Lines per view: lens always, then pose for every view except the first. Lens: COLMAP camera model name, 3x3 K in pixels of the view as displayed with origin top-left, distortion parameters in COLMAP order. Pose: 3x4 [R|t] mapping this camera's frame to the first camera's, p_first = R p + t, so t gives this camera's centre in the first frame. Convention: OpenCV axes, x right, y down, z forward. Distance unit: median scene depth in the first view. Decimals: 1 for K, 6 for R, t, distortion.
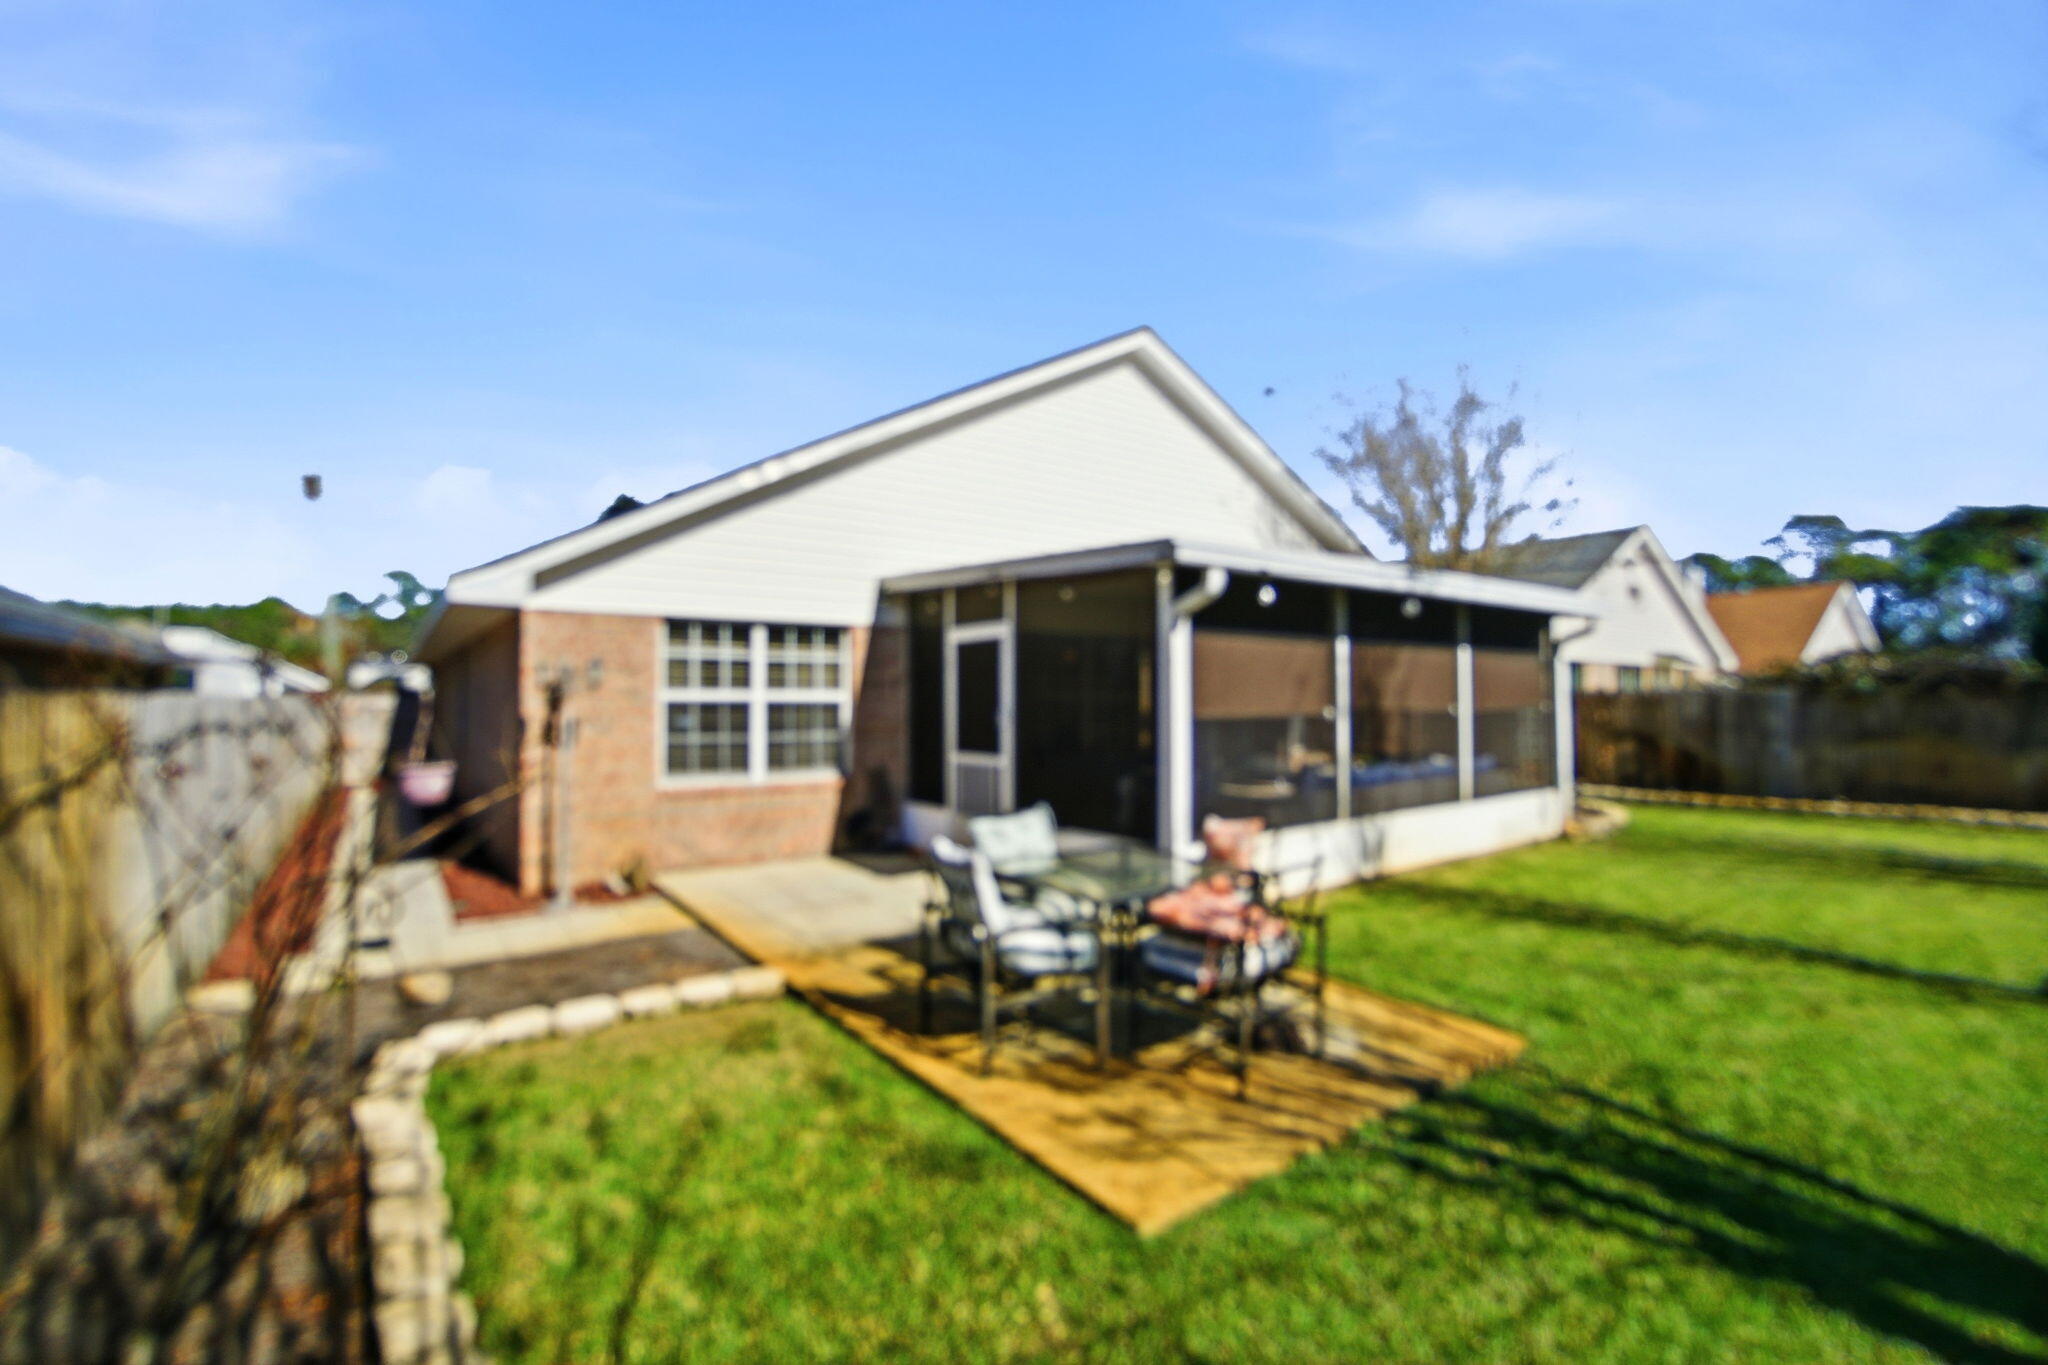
lens RADIAL K [[954.4, 0, 1024.0], [0, 954.4, 676.5], [0, 0, 1]] dist [-0.033014, 0.003862]
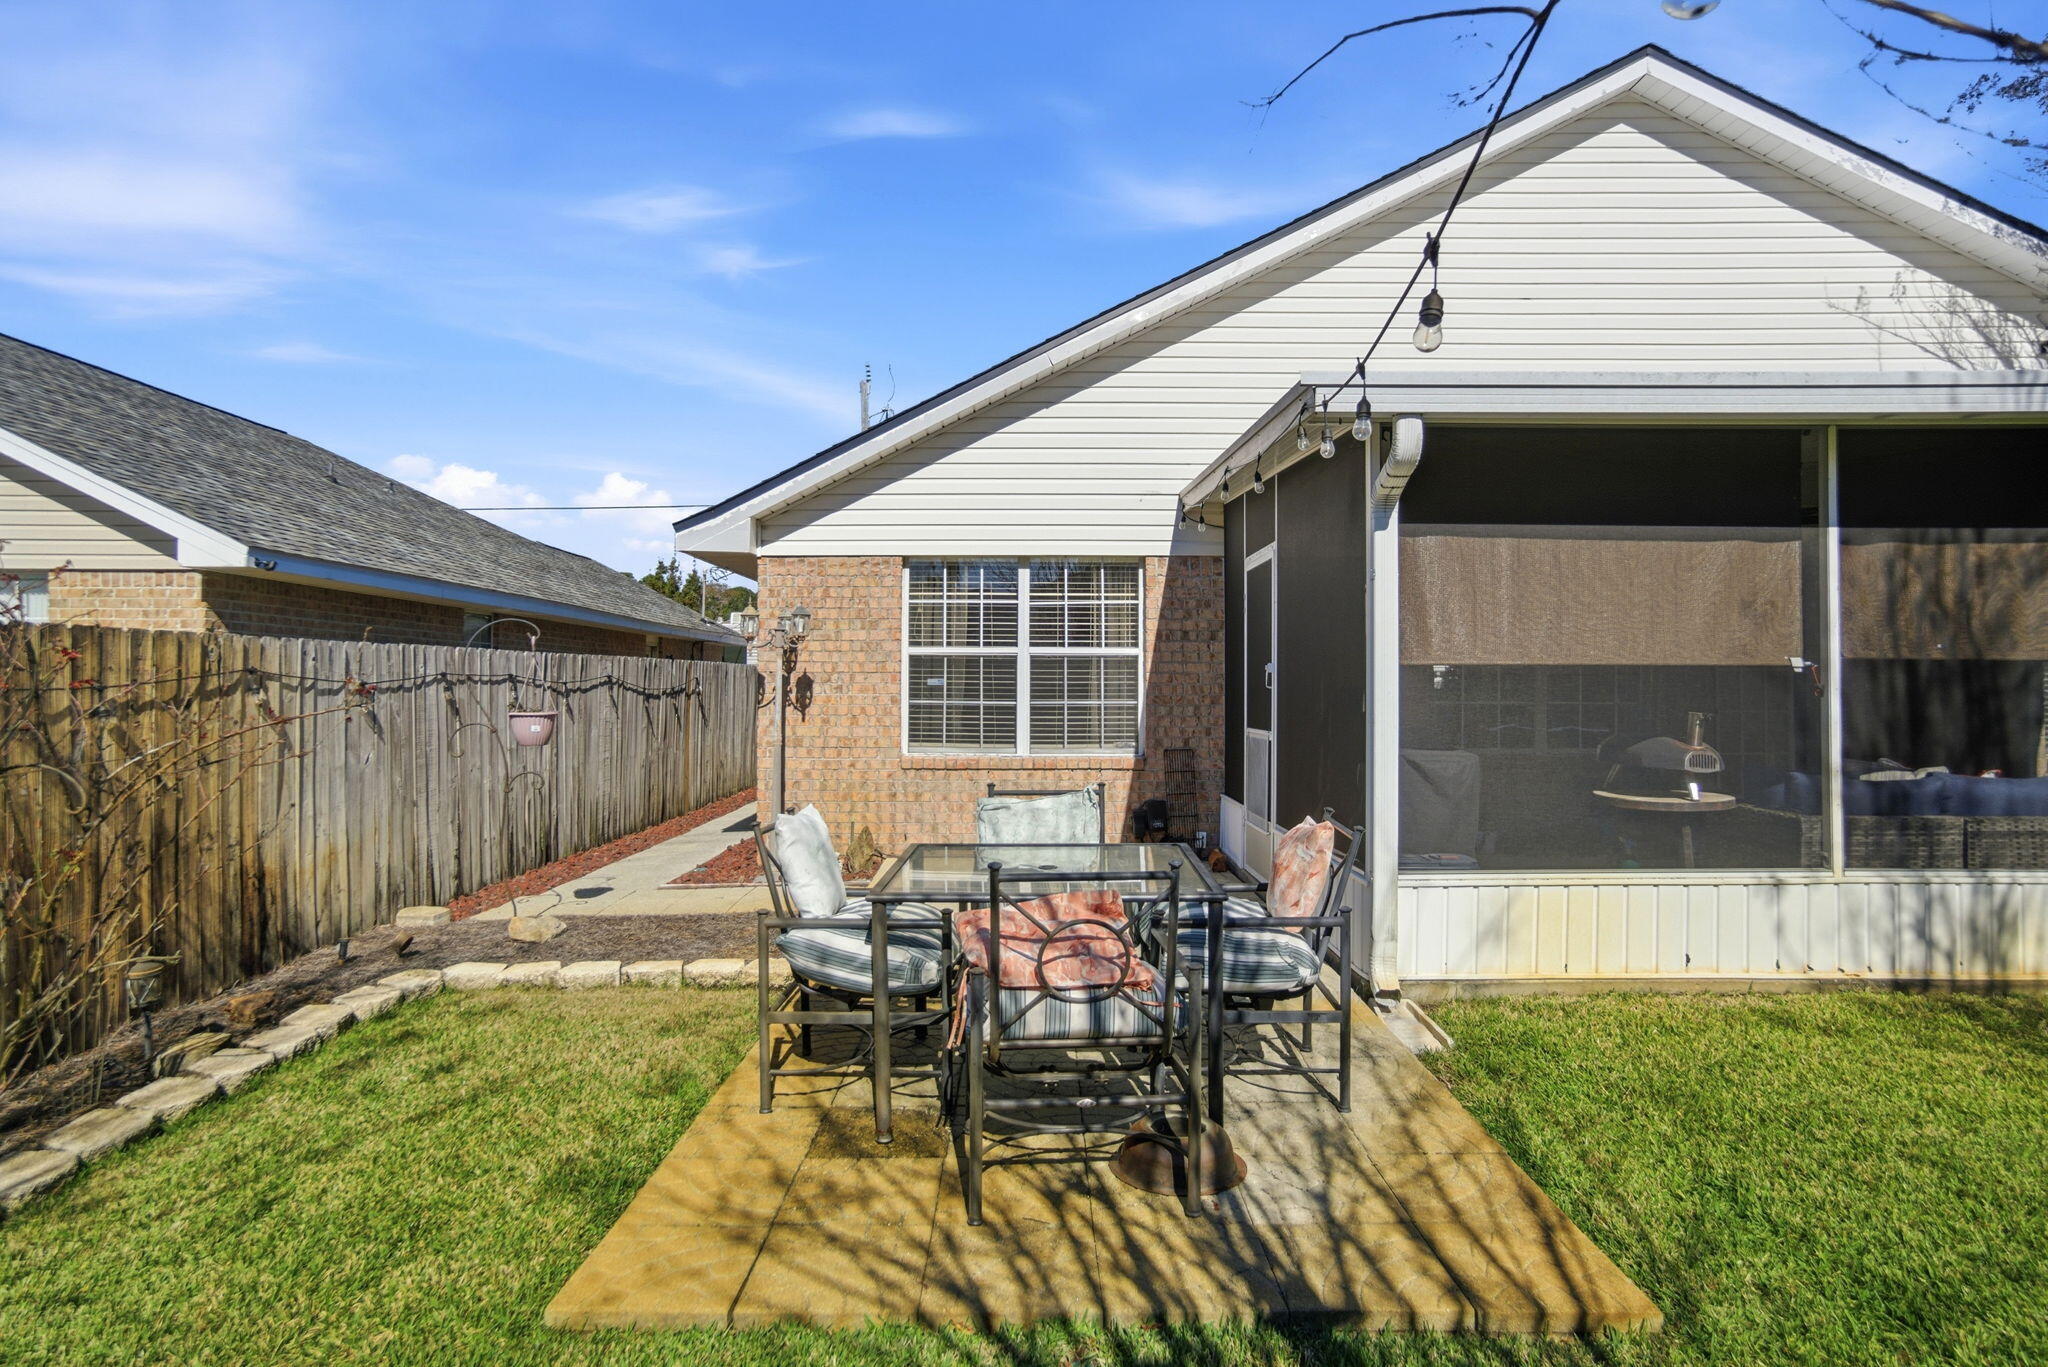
lens RADIAL K [[1223.4, 0, 1035.2], [0, 1223.4, 677.8], [0, 0, 1]] dist [-0.024796, 0.004258]
pose [[0.791177, -0.000662, -0.611587, 0.385885], [0.010492, 0.999867, 0.012491, 0.031374], [0.611498, -0.016299, 0.791078, 0.185369]]
